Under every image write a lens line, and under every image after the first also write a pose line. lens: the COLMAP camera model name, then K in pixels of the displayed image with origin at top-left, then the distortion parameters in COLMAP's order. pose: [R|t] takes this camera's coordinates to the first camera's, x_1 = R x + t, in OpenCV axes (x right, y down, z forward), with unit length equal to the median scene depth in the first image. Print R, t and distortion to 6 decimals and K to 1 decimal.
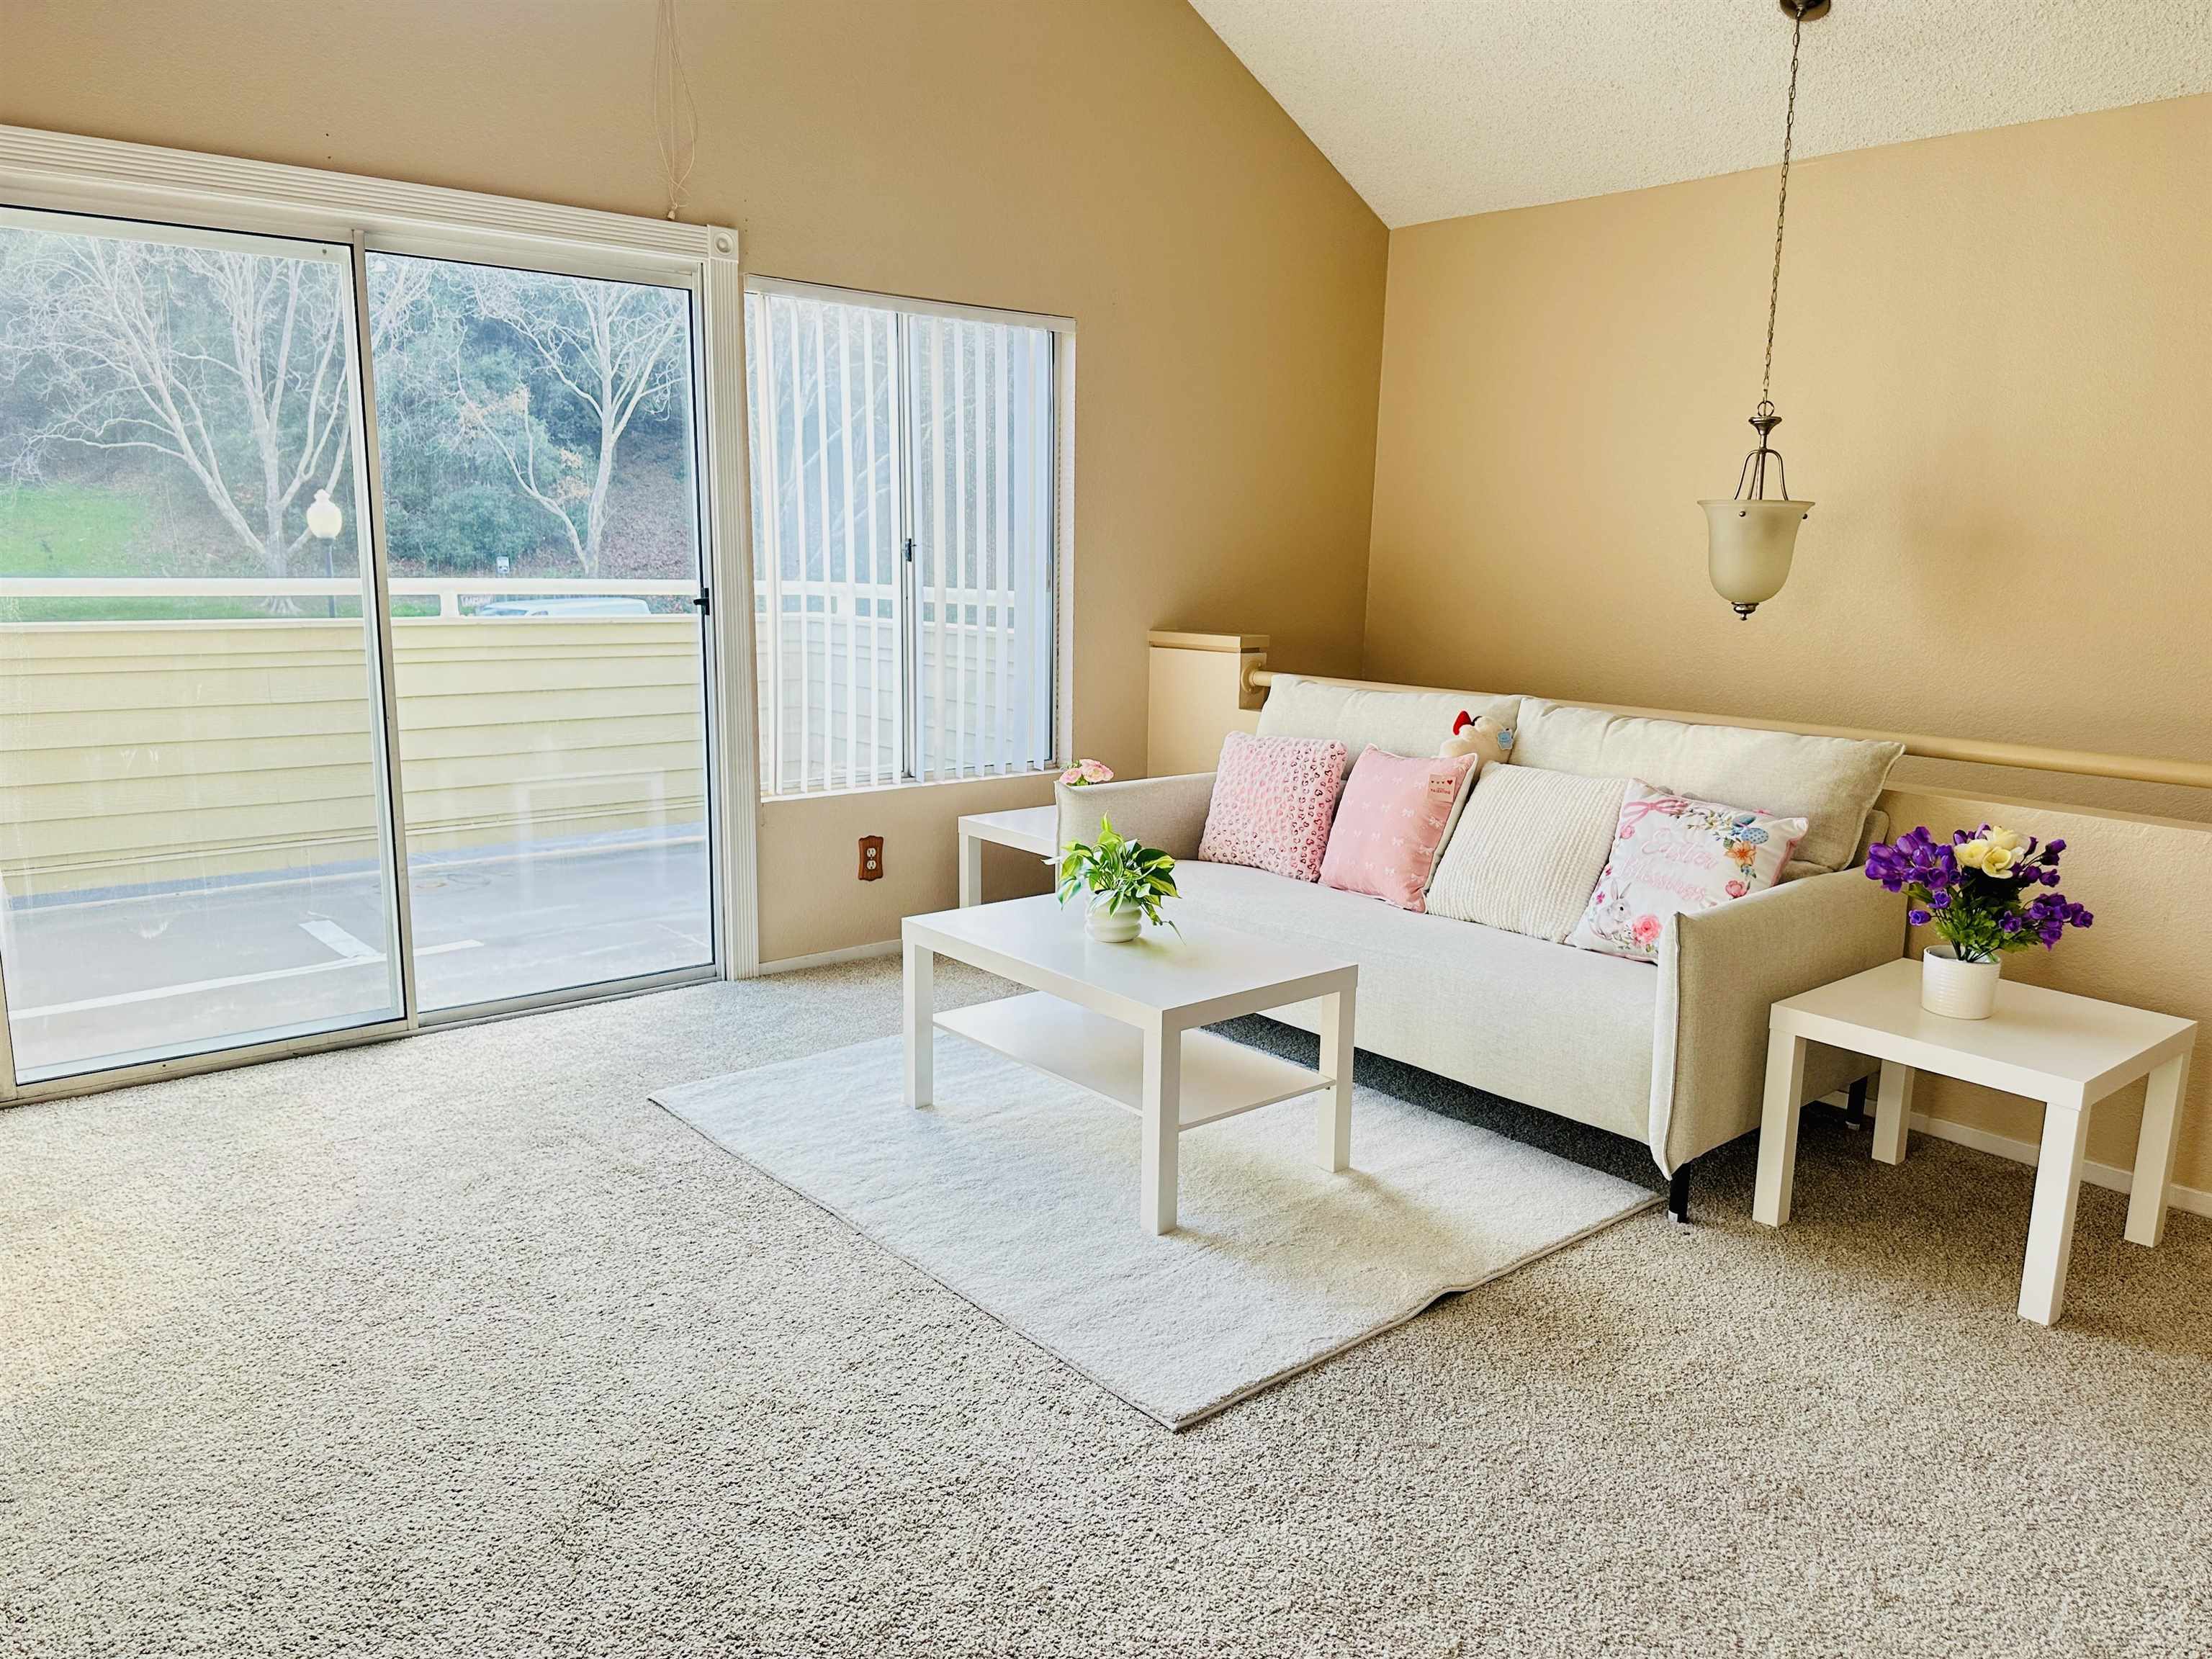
lens RADIAL K [[1570.3, 0, 1106.0], [0, 1570.3, 829.5], [0, 0, 1]] dist [0.084639, -0.112388]
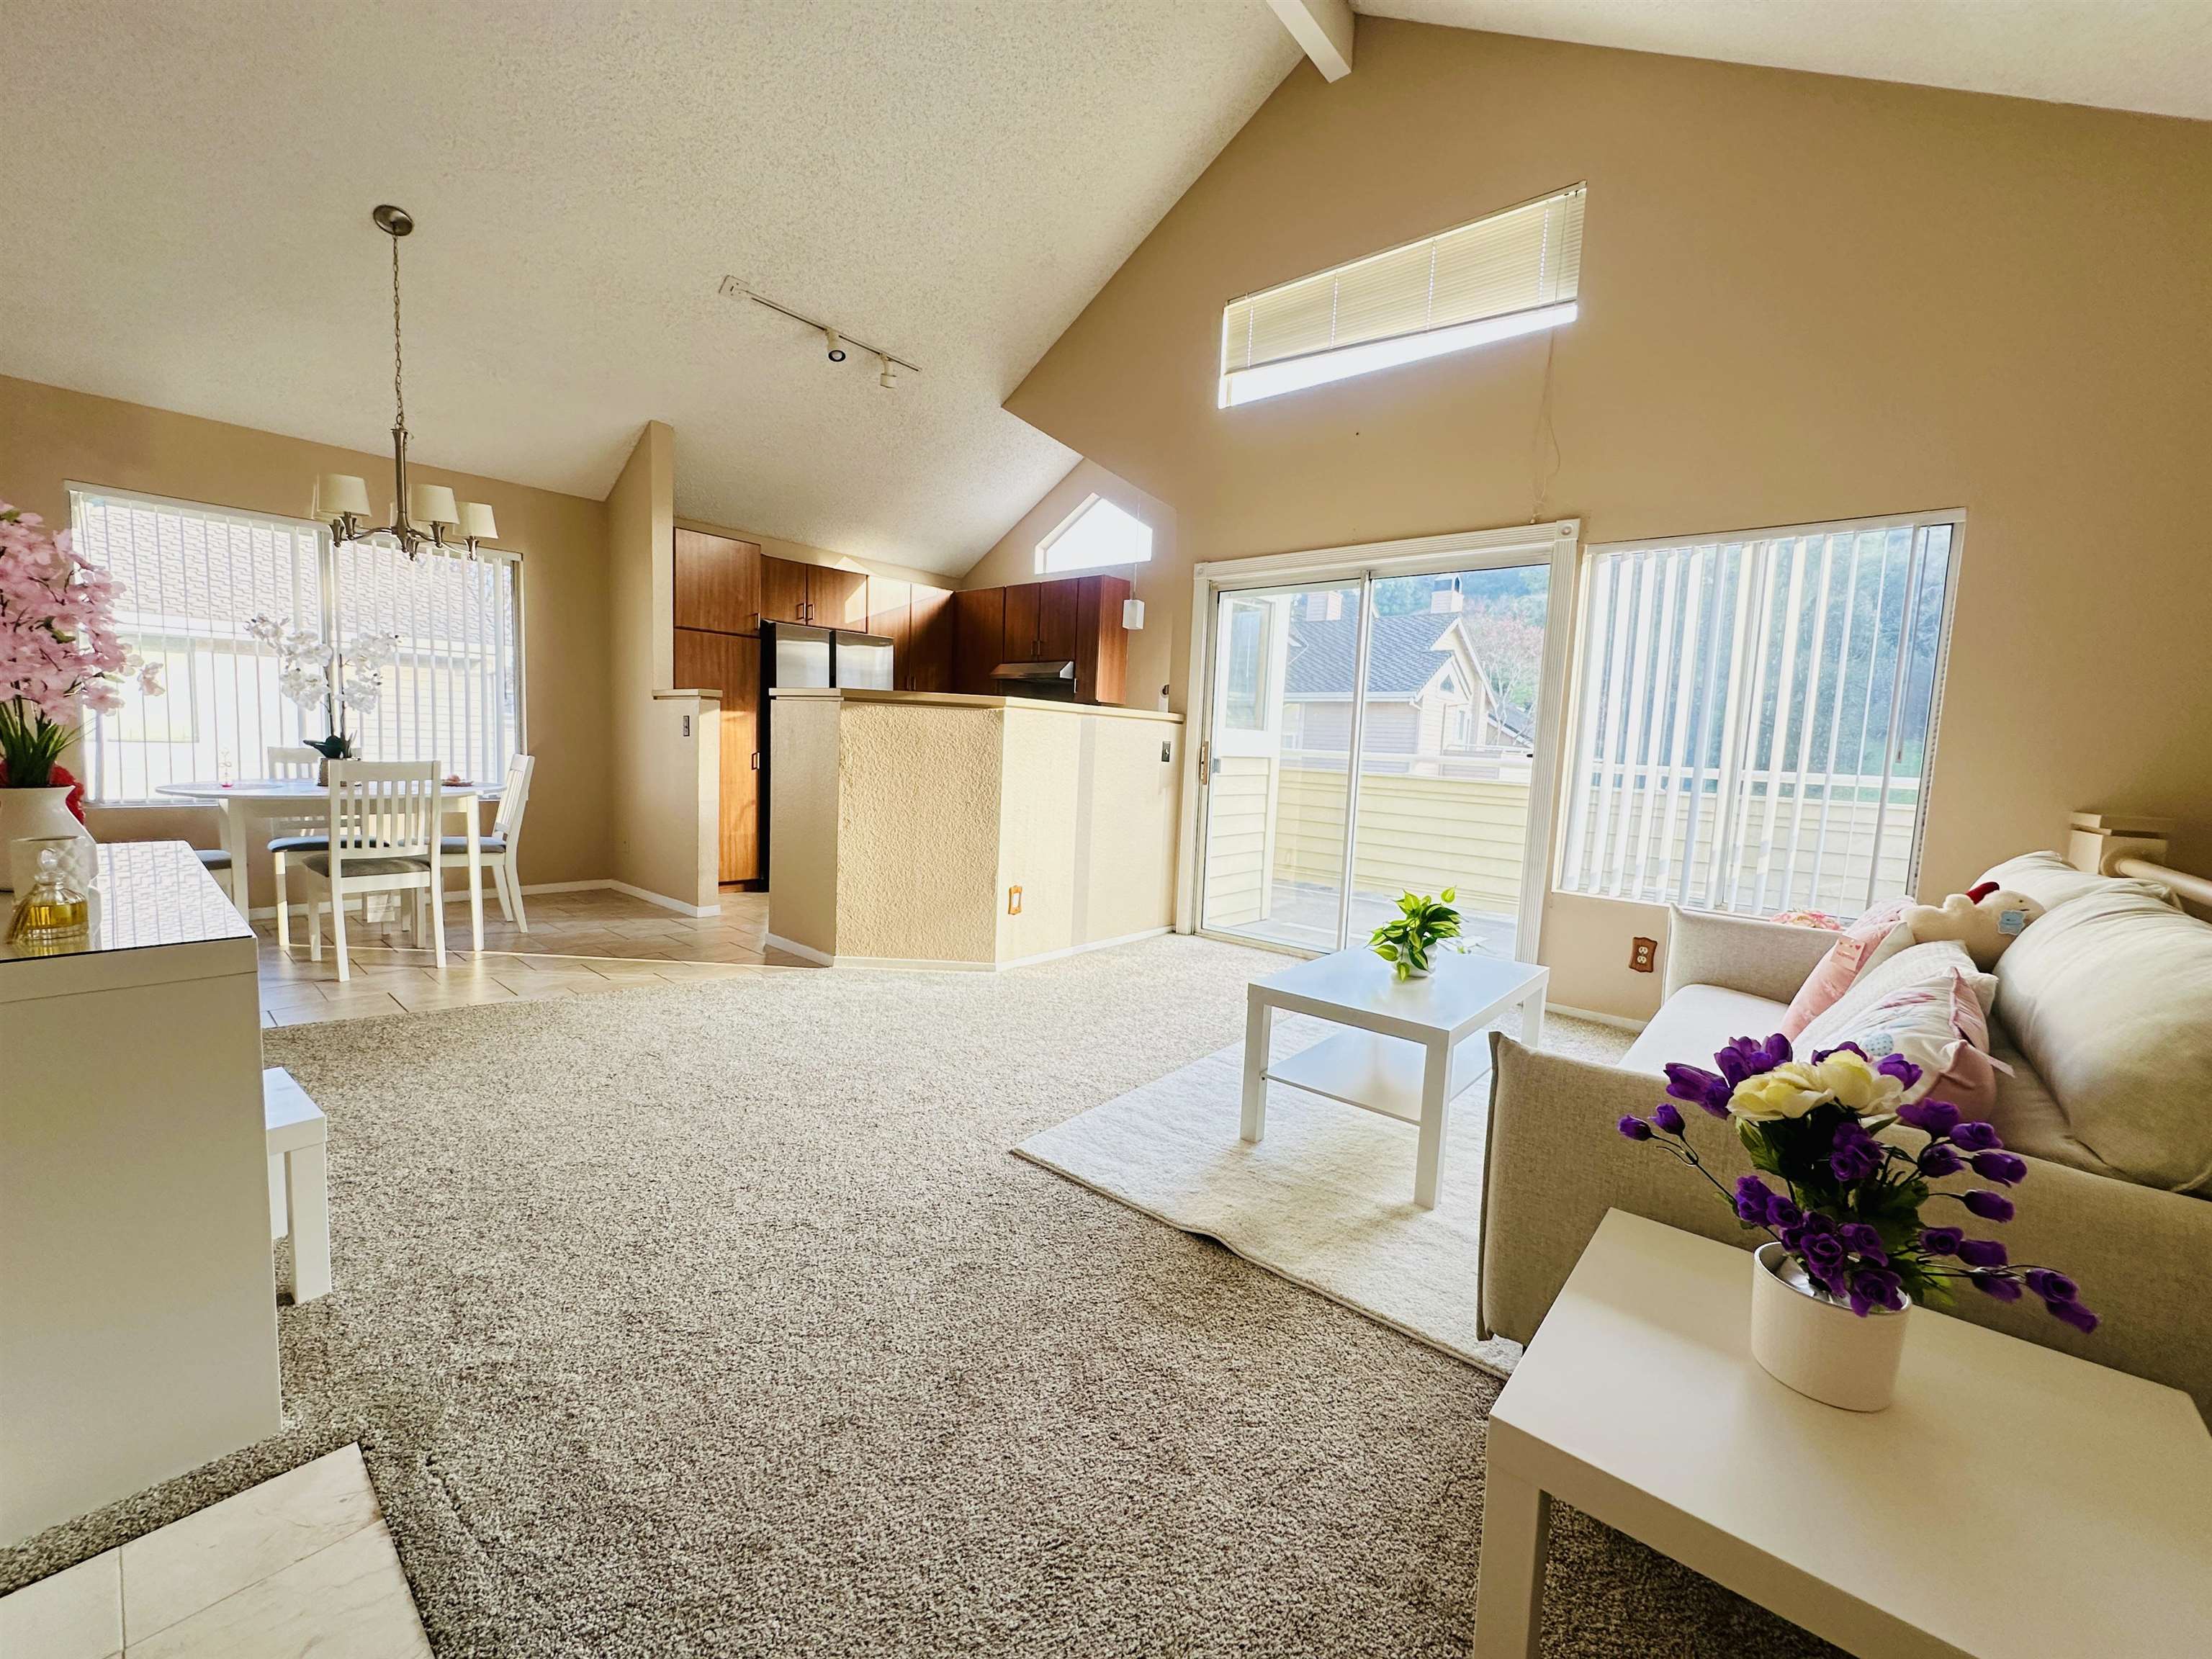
lens RADIAL K [[880.5, 0, 1106.0], [0, 880.5, 829.5], [0, 0, 1]] dist [-0.002764, 0.000419]
pose [[0.178770, 0.088777, -0.979878, 0.608169], [-0.218897, 0.974549, 0.048358, -0.026499], [0.959232, 0.205847, 0.193653, 0.510542]]
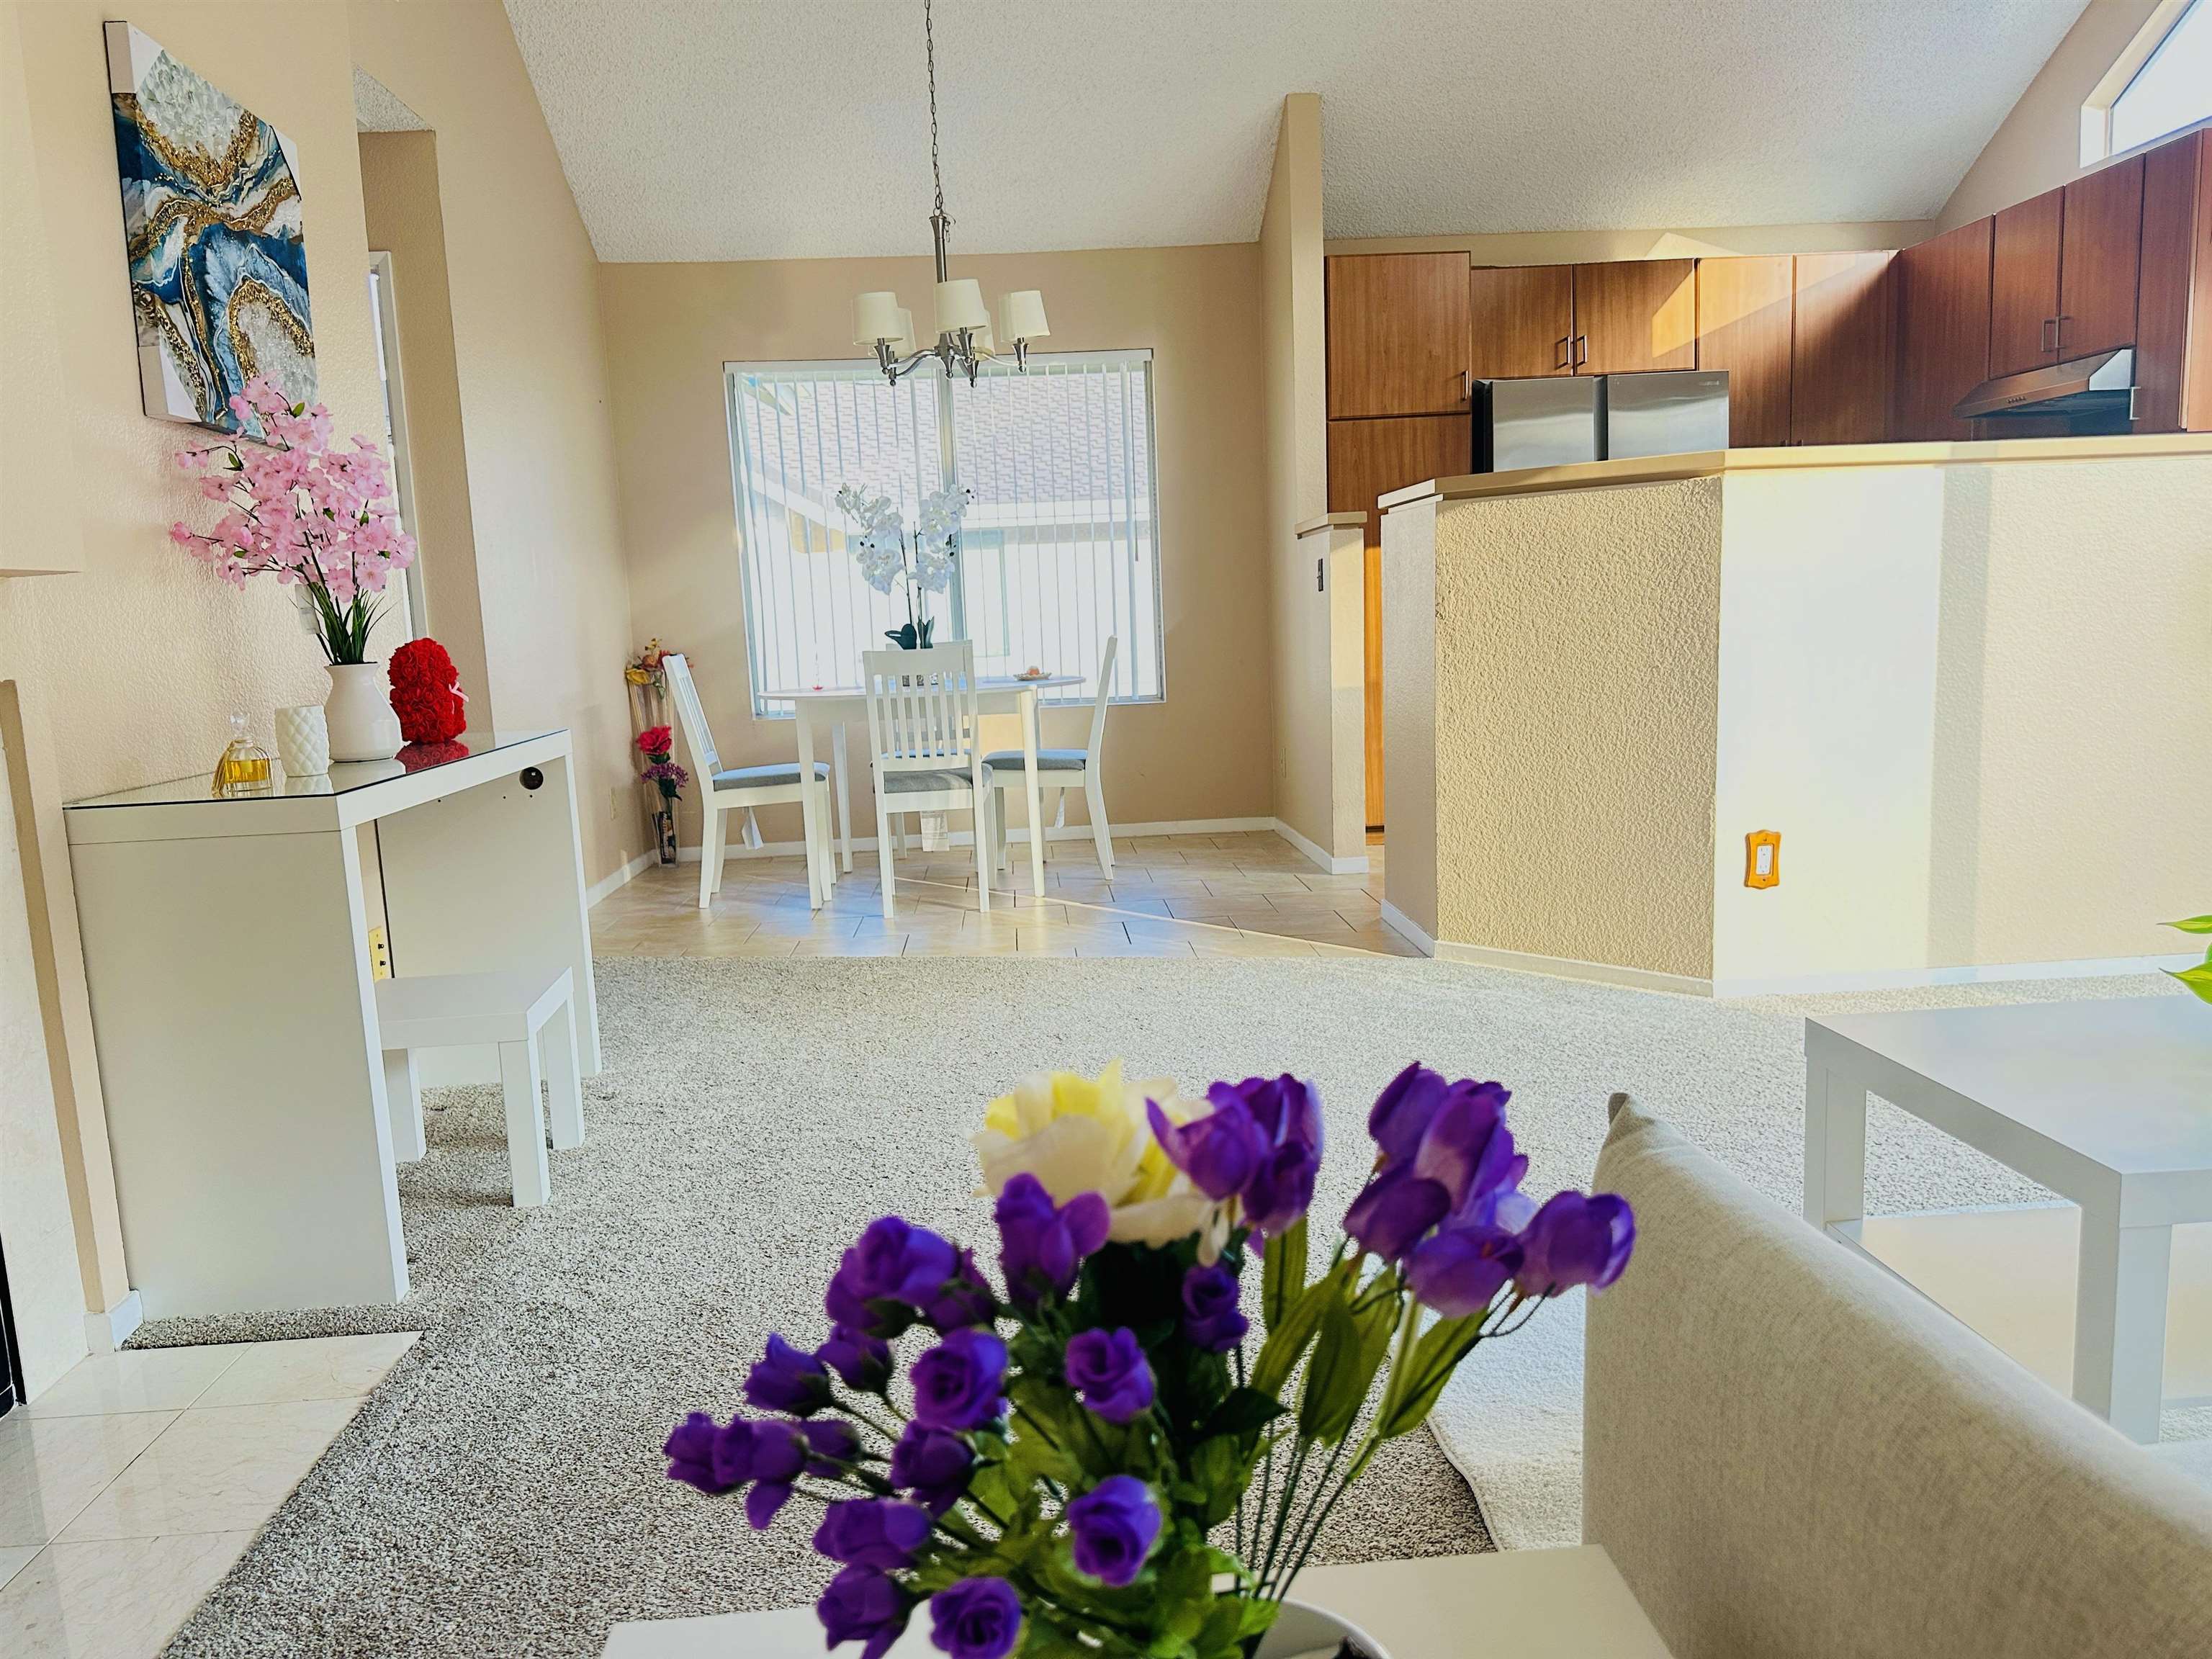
lens RADIAL K [[1547.2, 0, 1111.9], [0, 1547.2, 841.3], [0, 0, 1]] dist [0.119888, -0.167682]
pose [[-0.581314, 0.128341, -0.803494, 0.542128], [-0.114127, 0.964860, 0.236685, -0.058273], [0.805636, 0.229289, -0.546239, 0.829681]]
